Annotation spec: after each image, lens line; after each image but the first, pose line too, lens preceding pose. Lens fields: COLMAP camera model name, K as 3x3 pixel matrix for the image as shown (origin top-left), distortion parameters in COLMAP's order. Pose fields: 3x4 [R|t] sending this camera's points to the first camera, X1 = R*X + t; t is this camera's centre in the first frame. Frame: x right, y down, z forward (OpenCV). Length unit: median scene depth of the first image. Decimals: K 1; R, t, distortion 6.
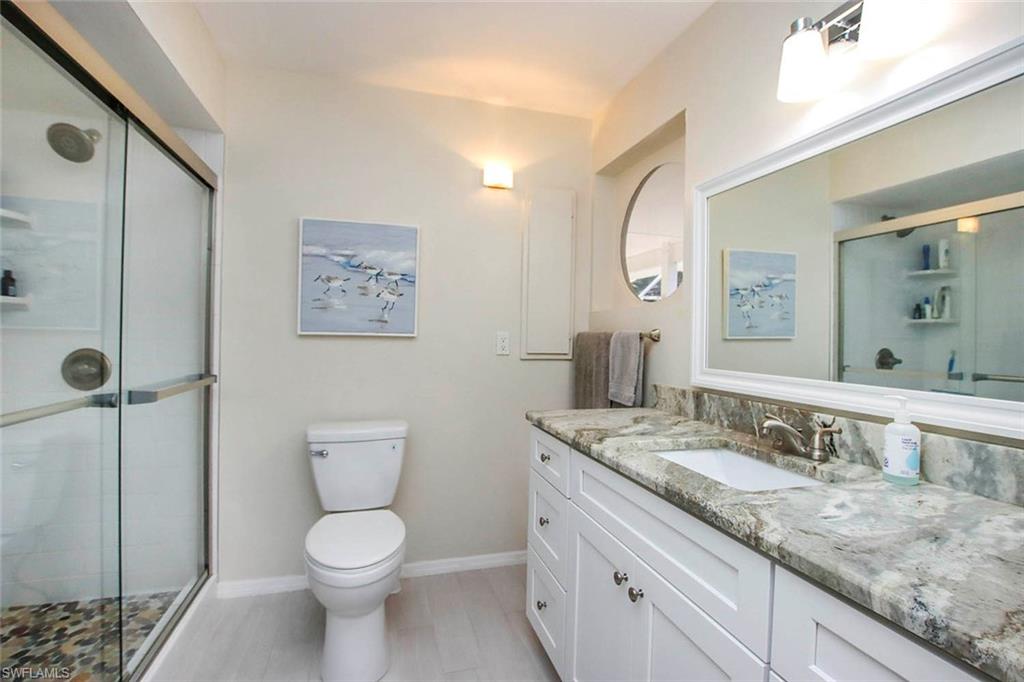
lens RADIAL K [[484.7, 0, 512.1], [0, 484.7, 334.9], [0, 0, 1]] dist [0.005170, 0.000395]
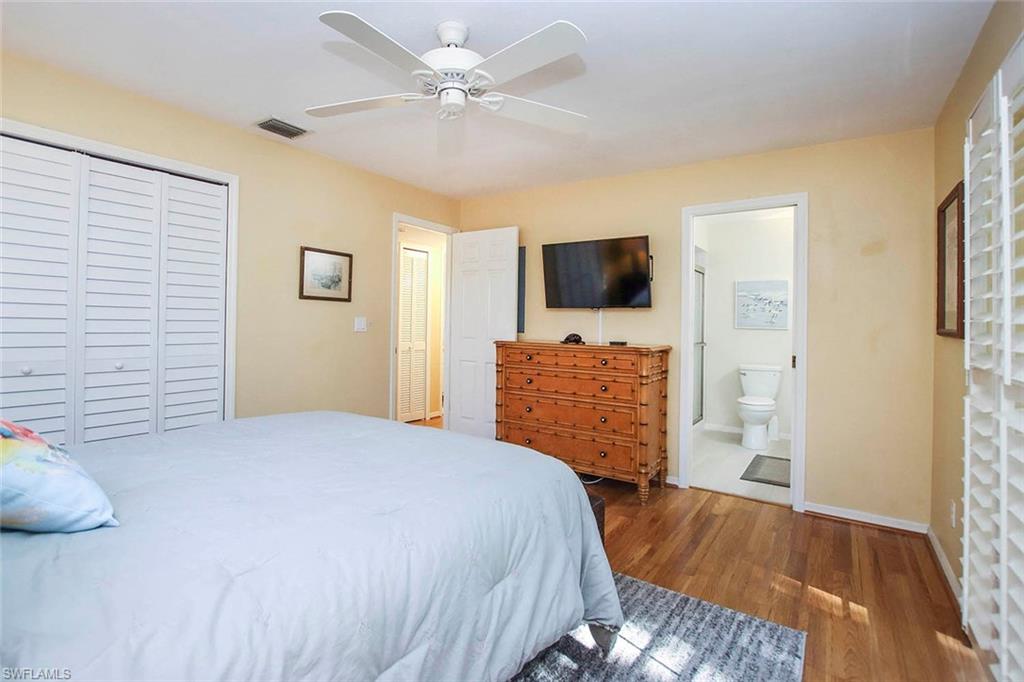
lens RADIAL K [[484.7, 0, 512.8], [0, 484.7, 331.4], [0, 0, 1]] dist [0.005170, 0.000395]
pose [[0.642931, -0.004673, -0.765910, 0.731771], [-0.003233, 0.999956, -0.008815, 0.041839], [0.765918, 0.008143, 0.642887, -1.477427]]
